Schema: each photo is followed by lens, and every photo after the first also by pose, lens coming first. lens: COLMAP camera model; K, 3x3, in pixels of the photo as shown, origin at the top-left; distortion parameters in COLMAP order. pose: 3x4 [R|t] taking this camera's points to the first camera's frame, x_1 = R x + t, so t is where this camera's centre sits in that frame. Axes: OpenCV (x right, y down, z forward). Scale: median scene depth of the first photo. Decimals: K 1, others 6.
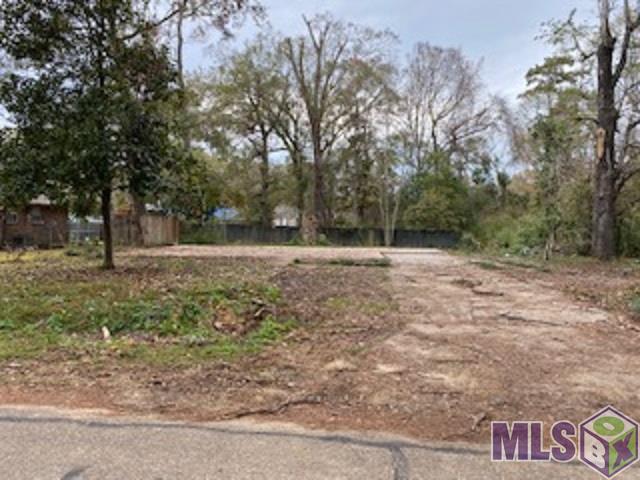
lens RADIAL K [[489.3, 0, 319.4], [0, 489.3, 240.9], [0, 0, 1]] dist [0.035934, -0.042089]
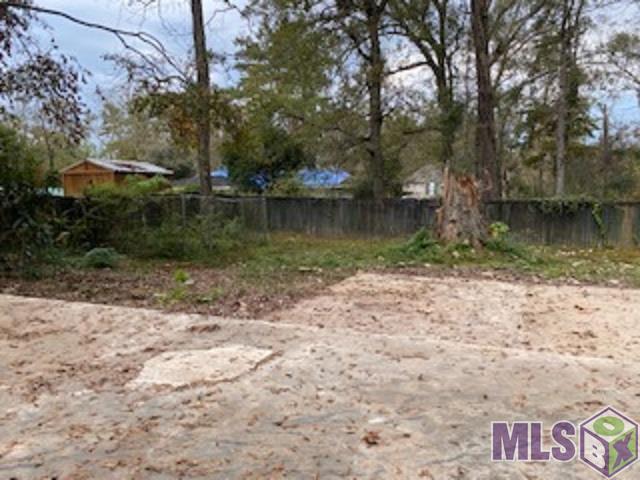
lens RADIAL K [[489.3, 0, 320.8], [0, 489.3, 256.5], [0, 0, 1]] dist [0.035934, -0.042089]
pose [[0.953700, 0.015119, -0.300379, -0.006833], [0.013928, 0.995444, 0.094327, -0.015559], [0.300436, -0.094143, 0.949144, 0.391090]]
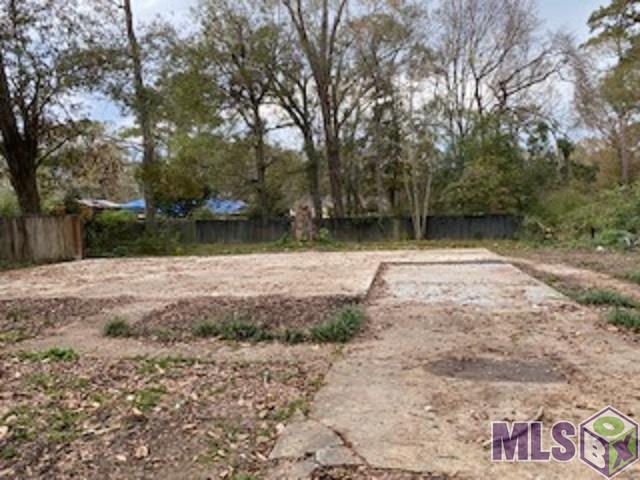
lens RADIAL K [[489.3, 0, 322.9], [0, 489.3, 241.7], [0, 0, 1]] dist [0.035934, -0.042089]
pose [[0.995054, -0.047344, -0.087333, 0.042647], [0.049583, 0.998490, 0.023650, -0.007252], [0.086081, -0.027864, 0.995898, 0.180675]]
